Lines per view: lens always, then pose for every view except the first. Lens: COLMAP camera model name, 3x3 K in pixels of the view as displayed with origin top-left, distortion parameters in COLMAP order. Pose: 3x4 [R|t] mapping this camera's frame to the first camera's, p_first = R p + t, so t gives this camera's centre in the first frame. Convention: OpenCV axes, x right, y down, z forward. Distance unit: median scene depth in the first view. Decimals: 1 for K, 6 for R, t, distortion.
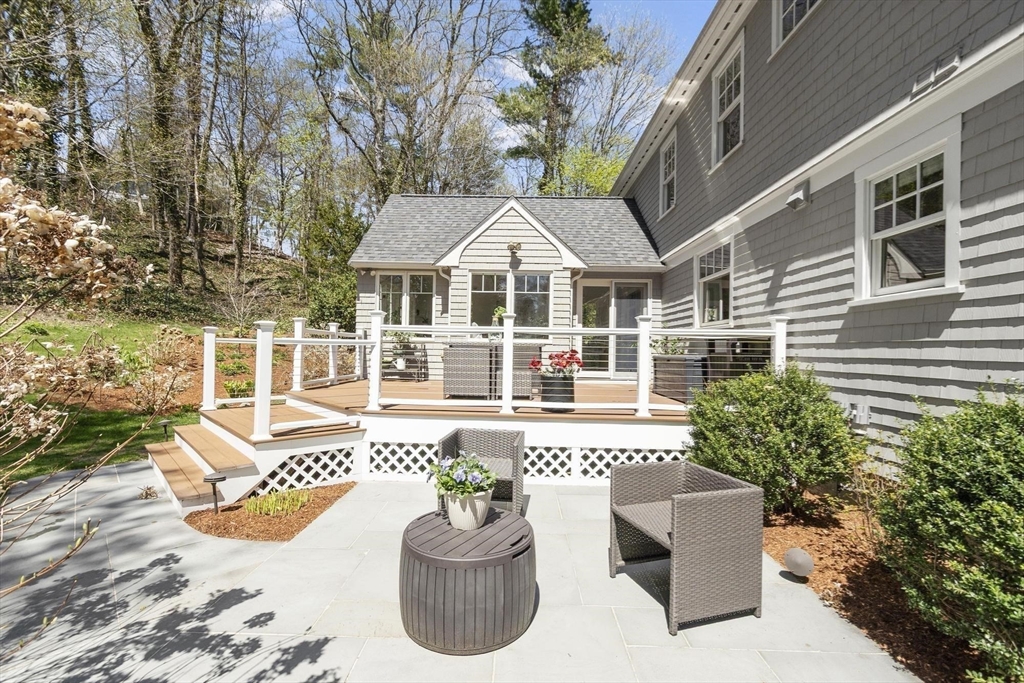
lens RADIAL K [[447.6, 0, 512.0], [0, 447.6, 341.5], [0, 0, 1]] dist [0.000609, -0.000133]
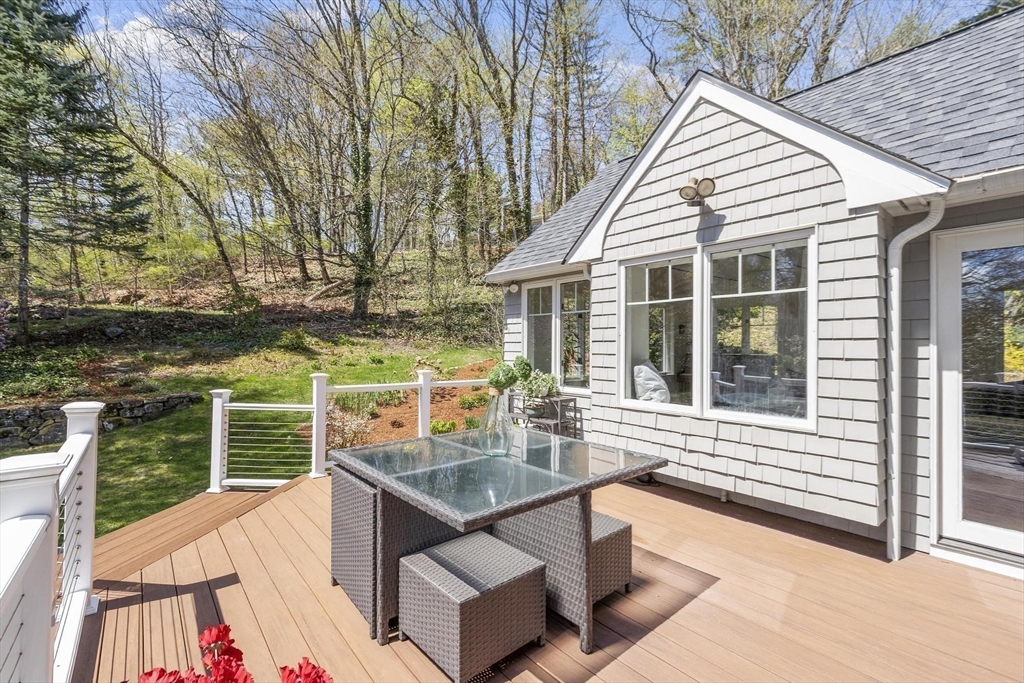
lens RADIAL K [[447.6, 0, 512.0], [0, 447.6, 341.5], [0, 0, 1]] dist [0.000609, -0.000133]
pose [[0.669071, -0.026248, -0.742735, 0.189481], [0.020487, 0.999648, -0.016871, -0.065254], [0.742916, -0.003928, 0.669373, 0.580197]]
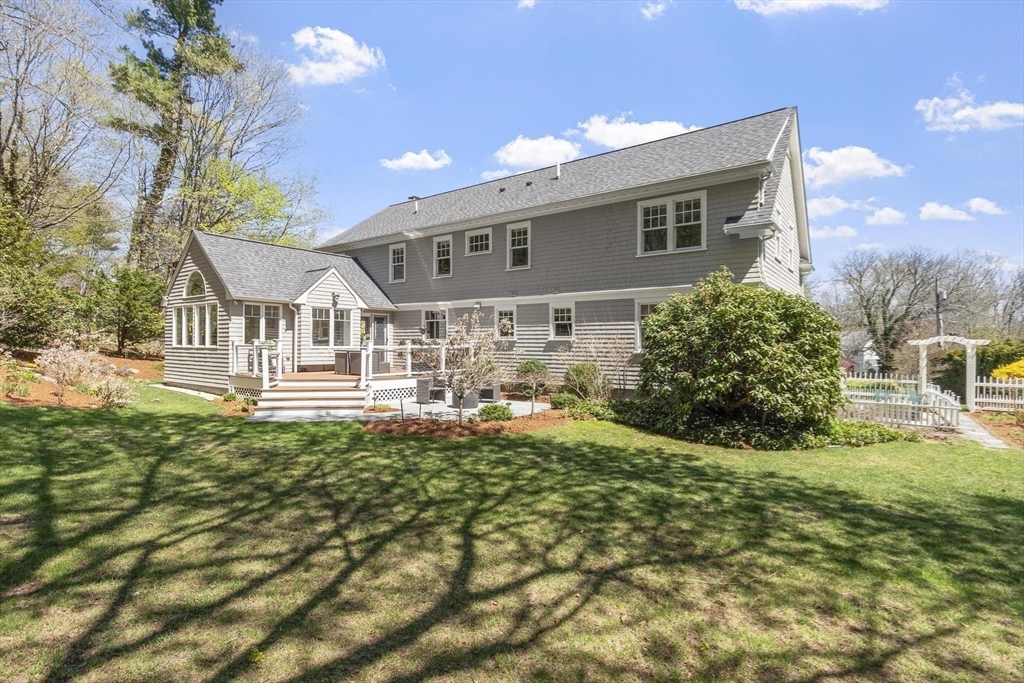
lens RADIAL K [[497.0, 0, 512.0], [0, 497.0, 341.5], [0, 0, 1]] dist [0.000016, 0.000006]
pose [[0.564289, -0.019051, 0.825357, -1.243313], [-0.009612, 0.999514, 0.029642, -0.088233], [-0.825521, -0.024660, 0.563832, -0.724251]]
